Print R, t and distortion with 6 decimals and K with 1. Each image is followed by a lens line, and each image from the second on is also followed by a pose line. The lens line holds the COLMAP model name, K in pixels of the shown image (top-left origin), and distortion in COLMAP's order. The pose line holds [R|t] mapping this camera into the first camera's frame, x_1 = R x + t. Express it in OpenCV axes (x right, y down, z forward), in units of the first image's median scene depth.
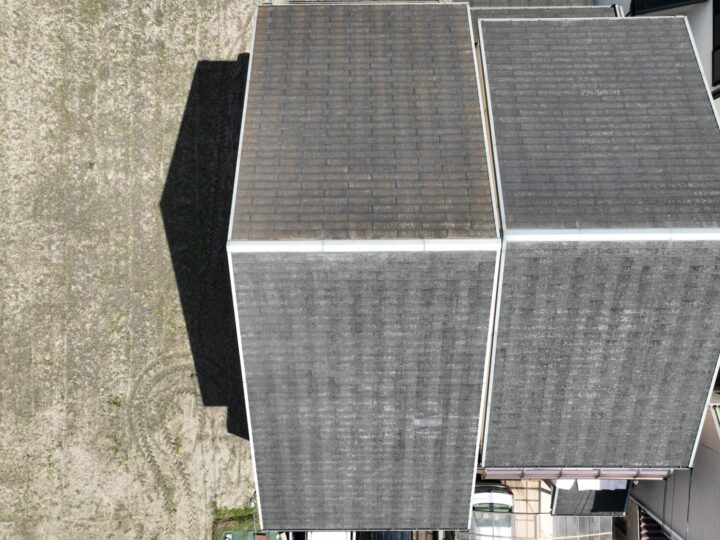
lens RADIAL K [[509.1, 0, 364.6], [0, 509.1, 270.8], [0, 0, 1]] dist [-0.000033, 0.011914]
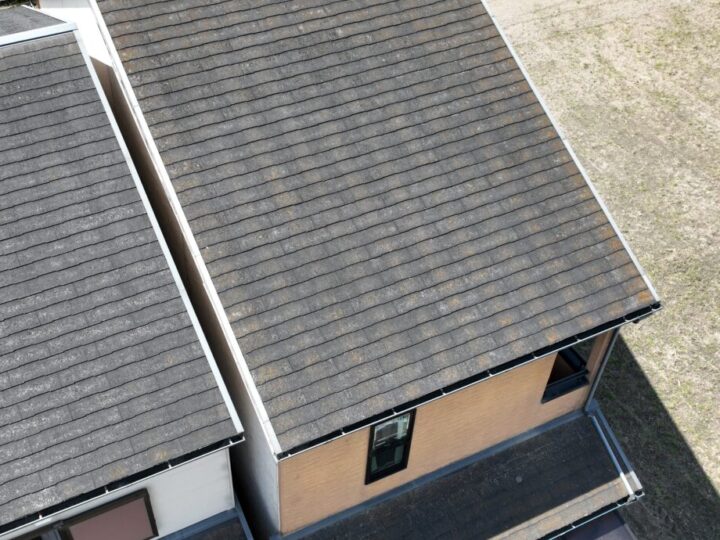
lens RADIAL K [[831.0, 0, 298.9], [0, 831.0, 297.7], [0, 0, 1]] dist [-0.000162, 0.019662]
pose [[-0.906333, 0.302483, -0.295067, 0.389878], [-0.422531, -0.640034, 0.641735, -0.983299], [0.005261, 0.706301, 0.707892, 0.449488]]
